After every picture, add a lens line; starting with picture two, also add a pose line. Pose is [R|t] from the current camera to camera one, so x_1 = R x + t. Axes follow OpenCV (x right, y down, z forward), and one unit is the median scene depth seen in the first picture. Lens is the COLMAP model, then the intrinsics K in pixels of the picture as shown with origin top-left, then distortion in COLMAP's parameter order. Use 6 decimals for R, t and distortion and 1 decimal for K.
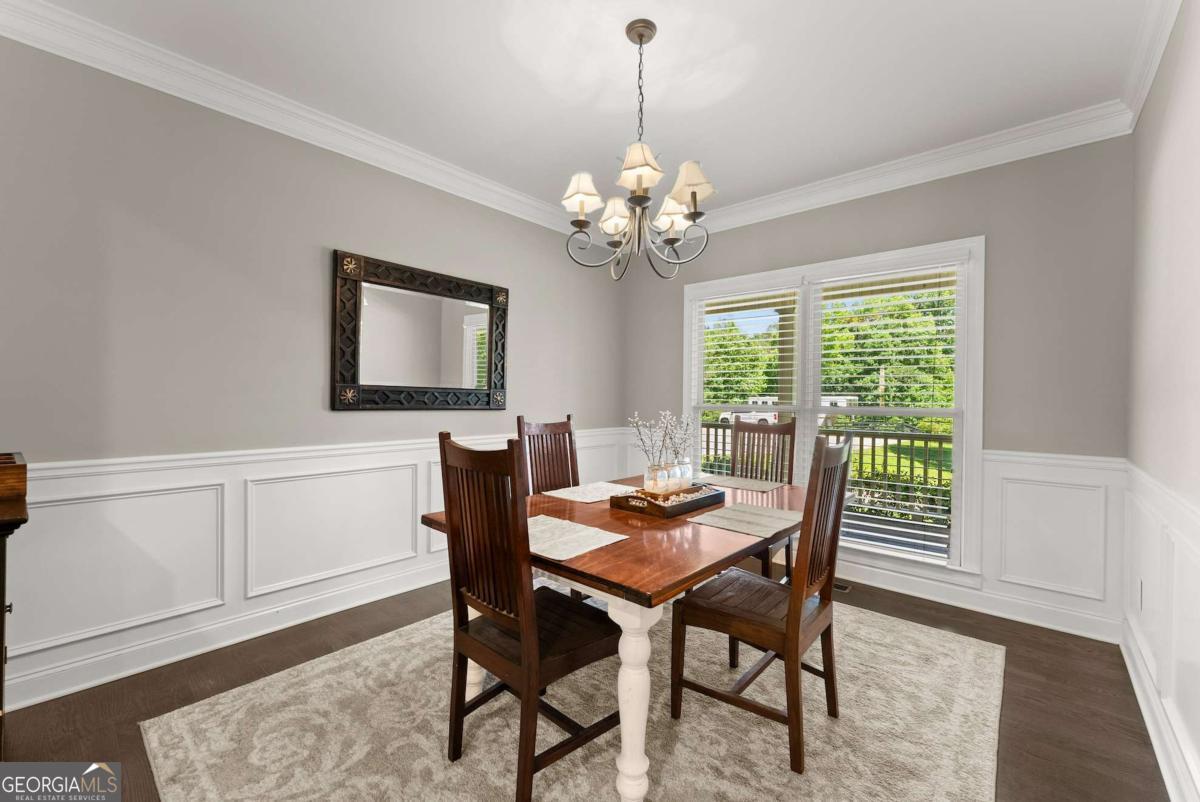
lens RADIAL K [[496.8, 0, 599.6], [0, 496.8, 399.6], [0, 0, 1]] dist [-0.003801, 0.000117]
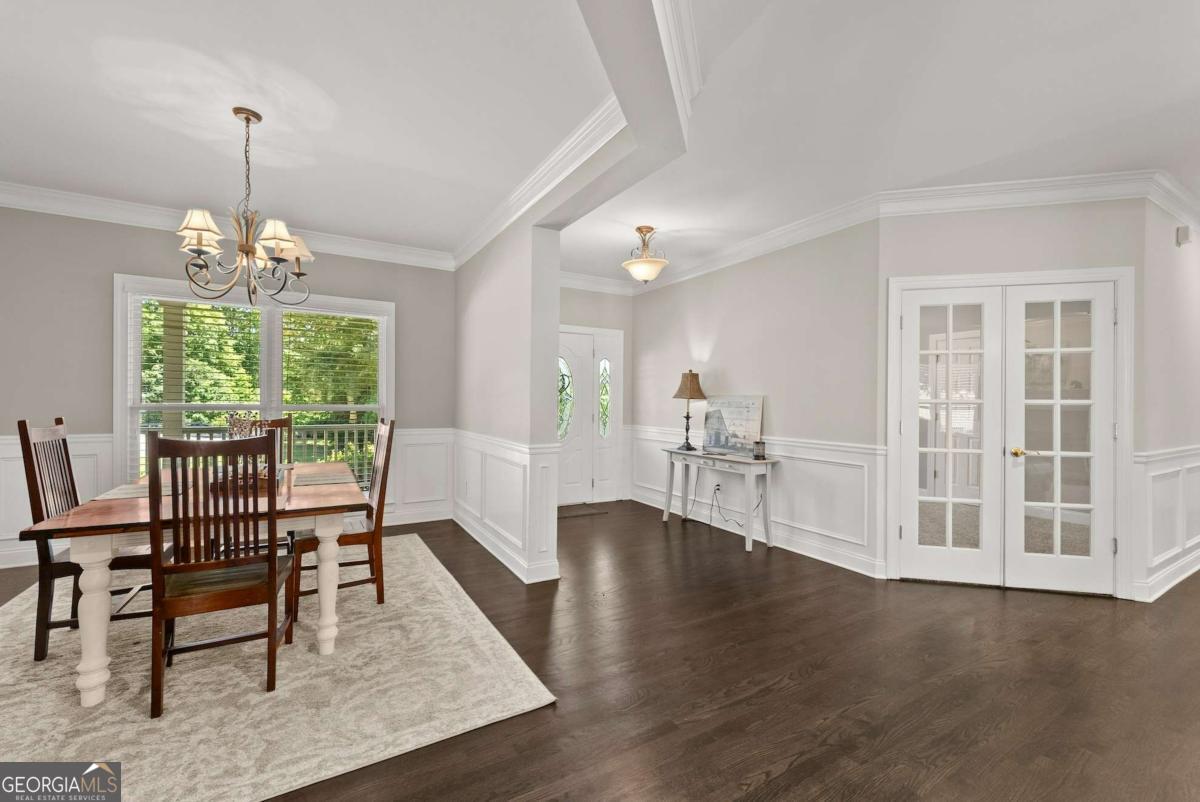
lens RADIAL K [[496.8, 0, 601.4], [0, 496.8, 403.5], [0, 0, 1]] dist [-0.003801, 0.000117]
pose [[0.308580, -0.012841, 0.951112, -0.871728], [0.001065, 0.999913, 0.013155, -0.010831], [-0.951198, -0.003047, 0.308566, -0.273122]]
